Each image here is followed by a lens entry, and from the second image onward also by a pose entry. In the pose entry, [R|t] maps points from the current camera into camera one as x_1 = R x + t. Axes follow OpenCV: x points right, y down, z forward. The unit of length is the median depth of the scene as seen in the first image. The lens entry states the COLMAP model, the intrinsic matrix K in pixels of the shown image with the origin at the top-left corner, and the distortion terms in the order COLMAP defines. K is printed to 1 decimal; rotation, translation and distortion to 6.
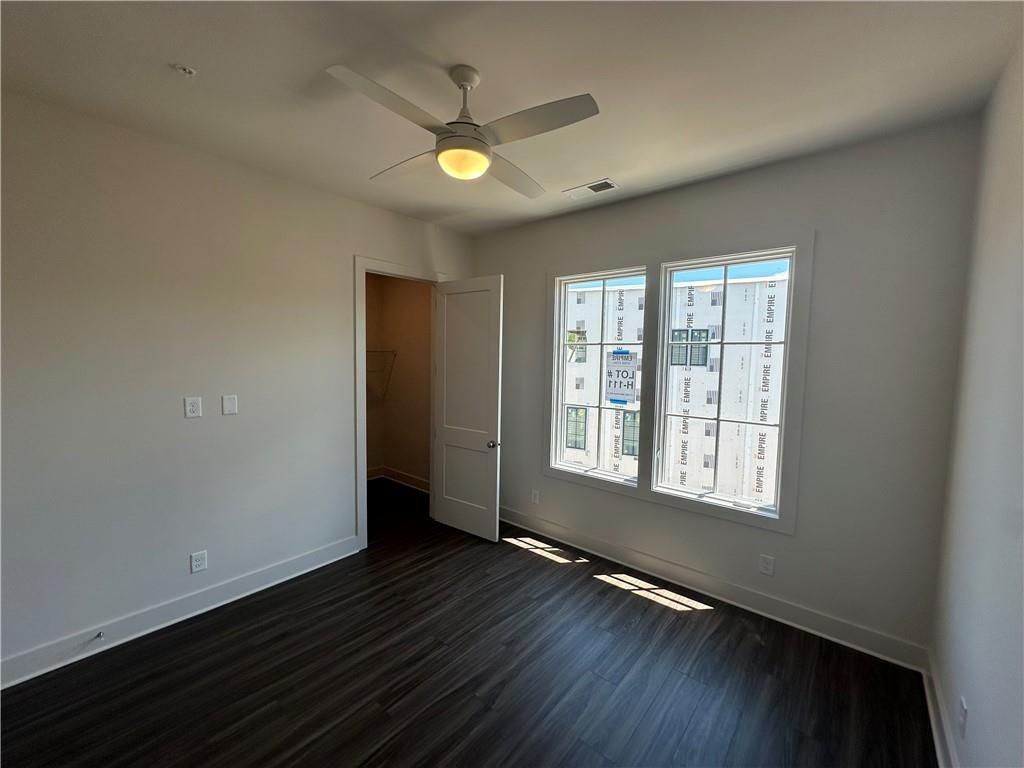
lens RADIAL K [[412.3, 0, 509.4], [0, 412.3, 384.0], [0, 0, 1]] dist [0.001127, -0.000055]
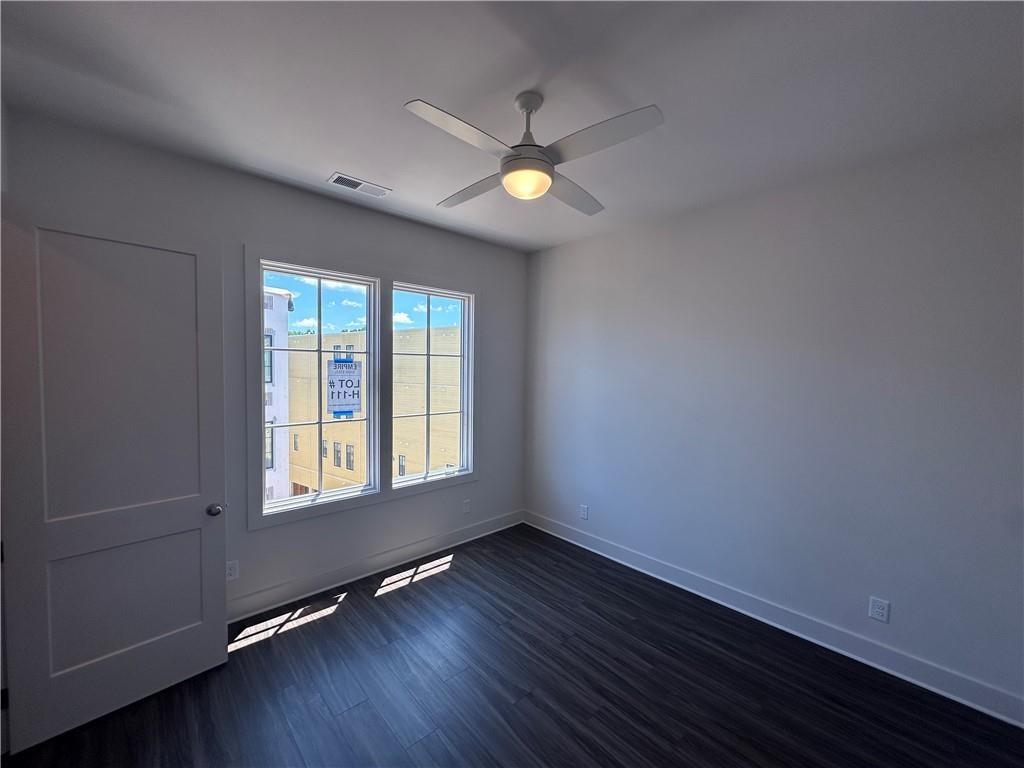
lens RADIAL K [[412.3, 0, 509.4], [0, 412.3, 384.0], [0, 0, 1]] dist [0.001127, -0.000055]
pose [[0.115220, -0.053406, 0.991903, -0.643571], [0.055584, 0.997336, 0.047242, -0.048455], [-0.991784, 0.049690, 0.117882, 0.527015]]
